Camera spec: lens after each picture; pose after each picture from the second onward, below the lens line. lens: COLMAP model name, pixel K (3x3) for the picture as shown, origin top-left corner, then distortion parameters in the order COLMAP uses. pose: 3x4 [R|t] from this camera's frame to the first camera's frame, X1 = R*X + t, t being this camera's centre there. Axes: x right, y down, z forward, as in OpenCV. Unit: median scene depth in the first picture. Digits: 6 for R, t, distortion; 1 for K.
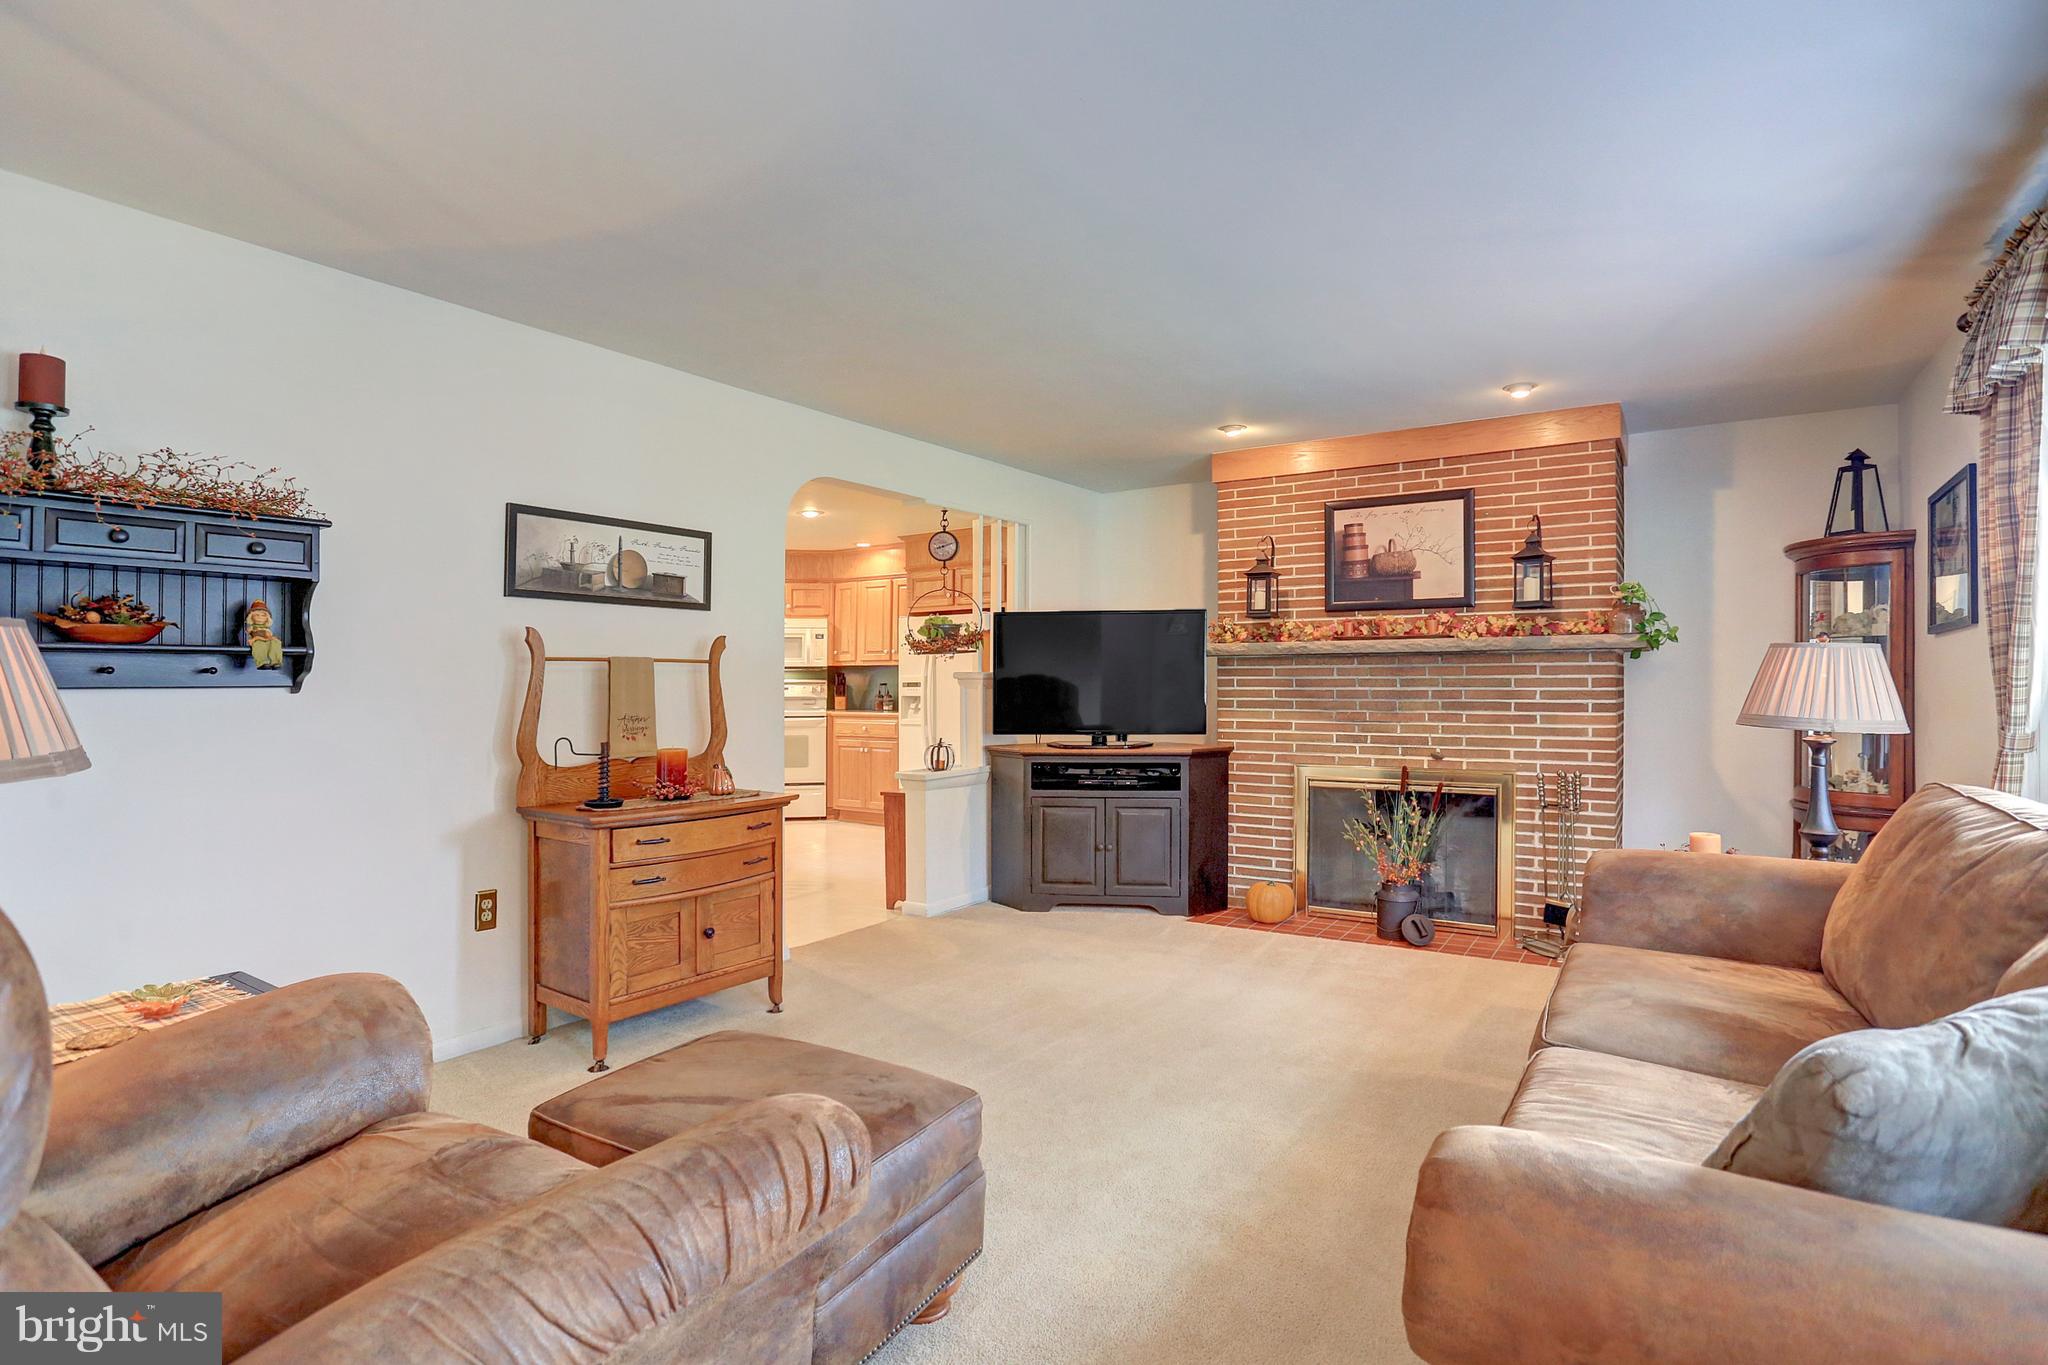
lens RADIAL K [[1085.1, 0, 1023.6], [0, 1085.1, 667.0], [0, 0, 1]] dist [-0.001578, 0.006432]
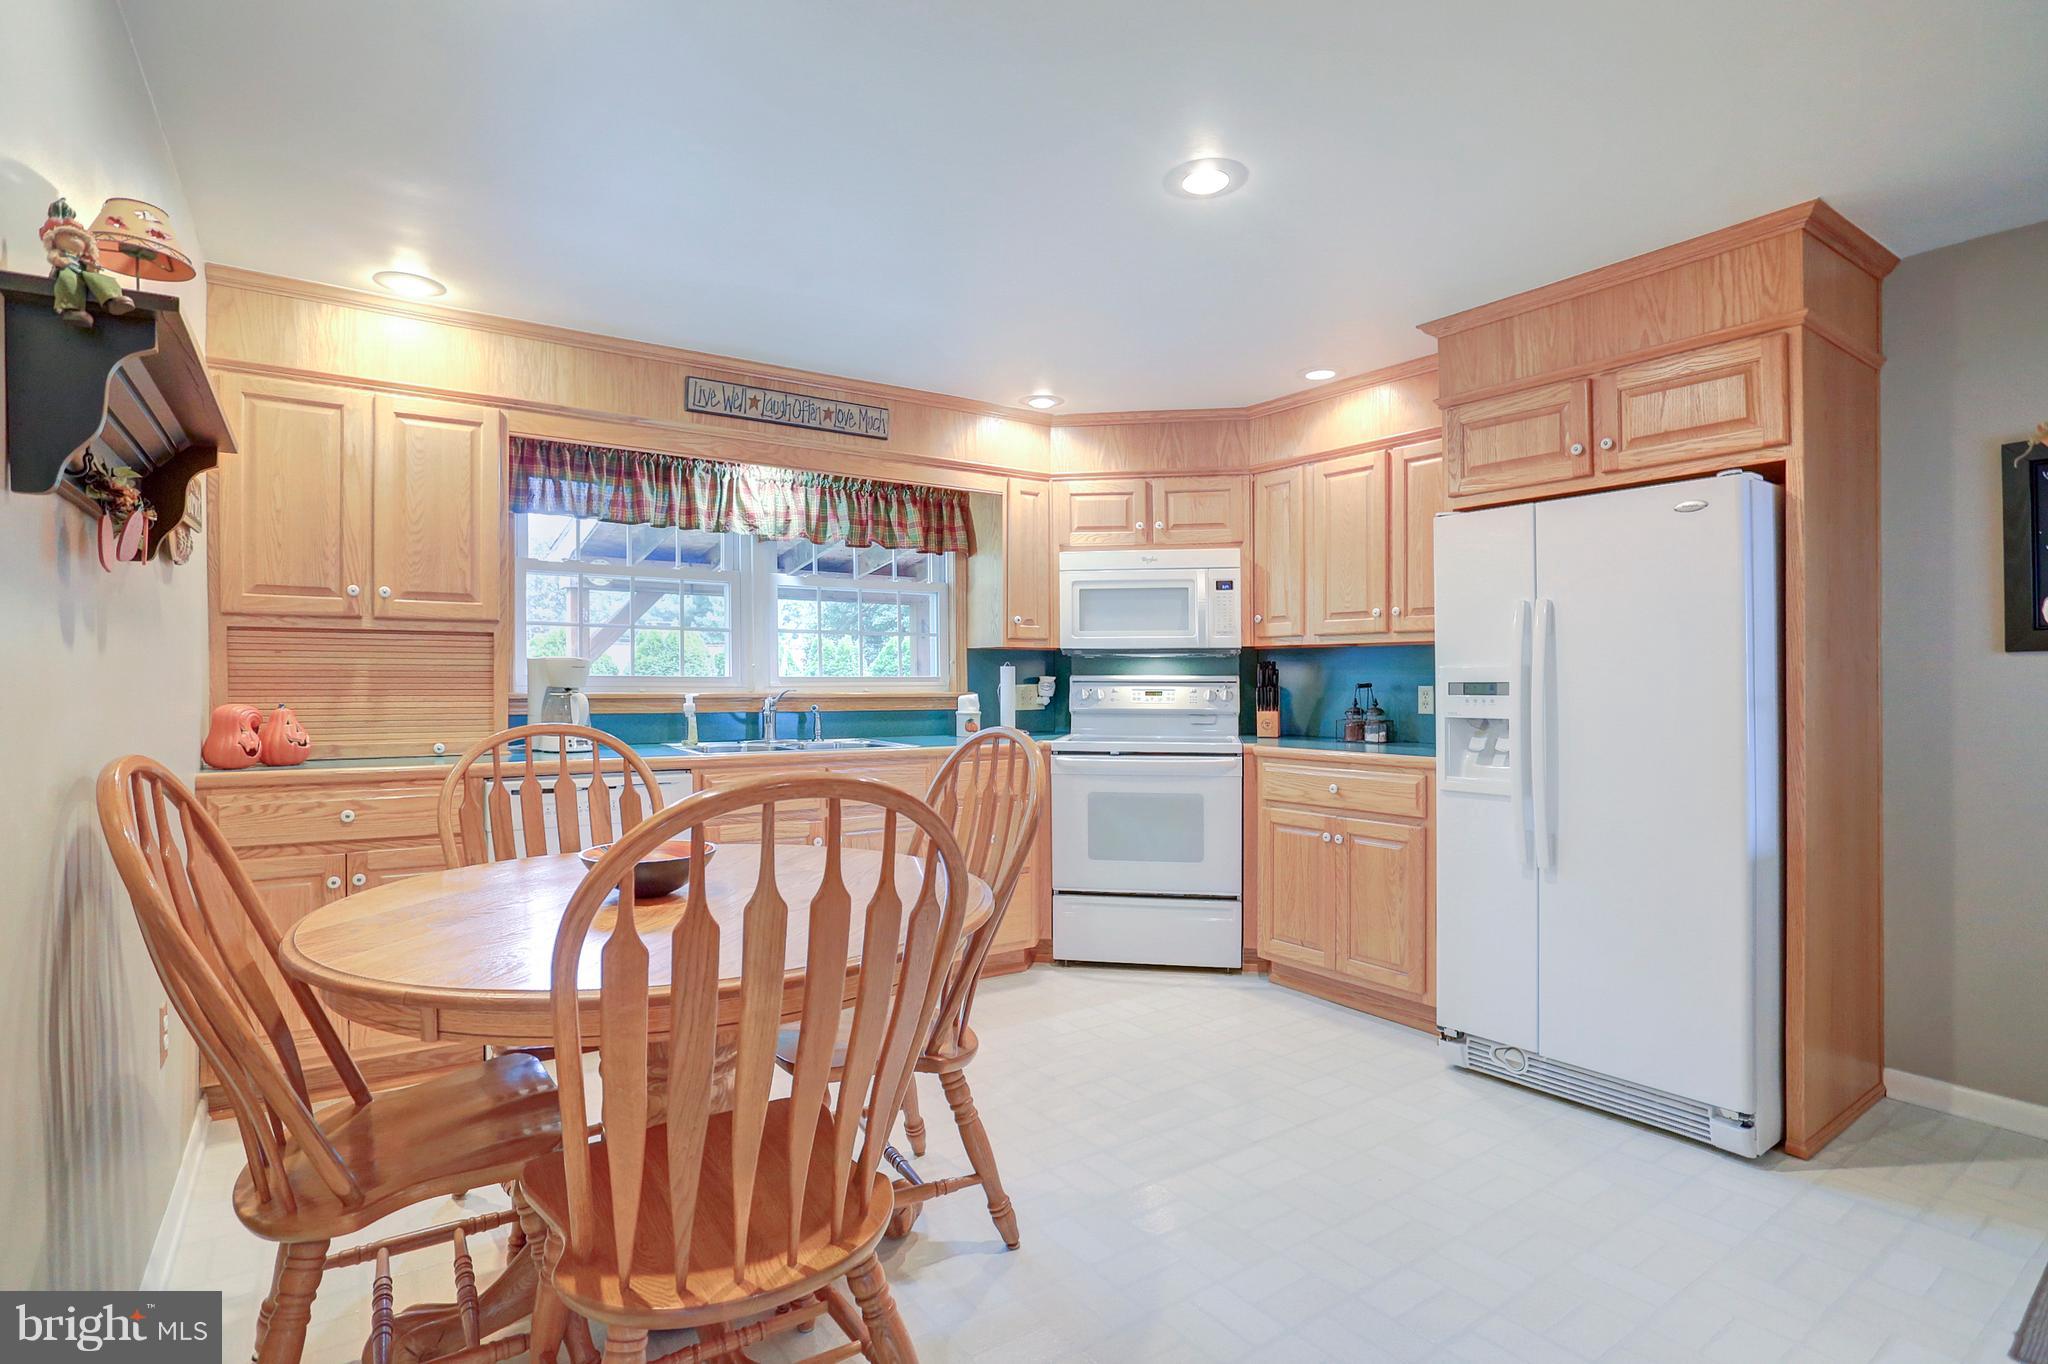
lens RADIAL K [[1085.1, 0, 1009.4], [0, 1085.1, 671.7], [0, 0, 1]] dist [-0.001578, 0.006432]
pose [[0.934364, -0.004646, -0.356290, -0.106539], [0.007329, 0.999954, 0.006180, 0.006258], [0.356245, -0.008386, 0.934355, 0.521052]]
